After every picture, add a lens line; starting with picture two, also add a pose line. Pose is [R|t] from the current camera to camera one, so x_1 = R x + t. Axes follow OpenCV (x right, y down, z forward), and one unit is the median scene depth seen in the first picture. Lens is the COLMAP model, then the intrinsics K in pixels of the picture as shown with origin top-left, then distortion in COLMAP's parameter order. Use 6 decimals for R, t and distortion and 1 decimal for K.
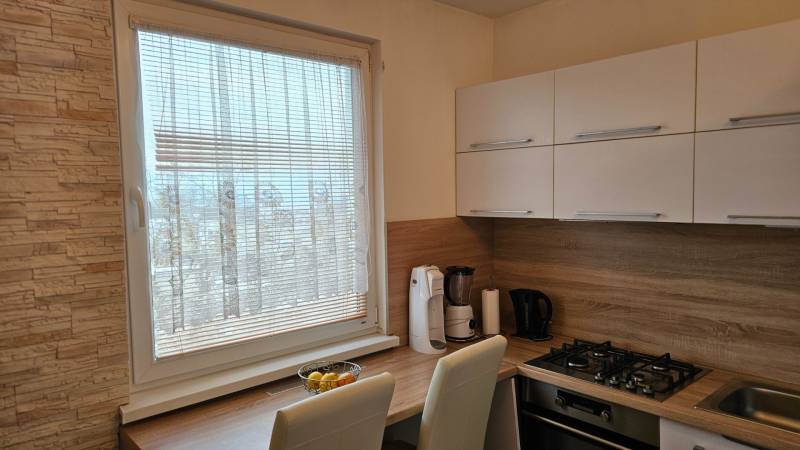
lens RADIAL K [[539.8, 0, 397.3], [0, 539.8, 225.6], [0, 0, 1]] dist [0.082773, -0.075290]
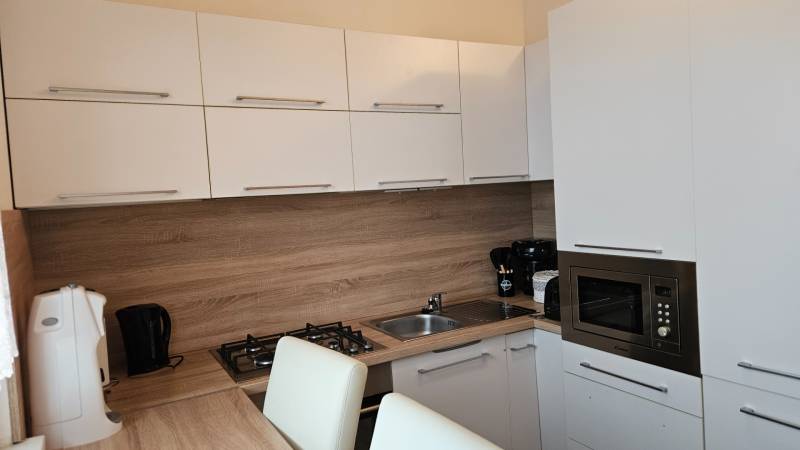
lens RADIAL K [[530.8, 0, 396.3], [0, 530.8, 221.4], [0, 0, 1]] dist [0.095796, -0.075611]
pose [[0.207926, -0.046779, 0.977025, -0.459065], [0.118069, 0.992753, 0.022405, 0.038057], [-0.970992, 0.110698, 0.211942, 0.605630]]
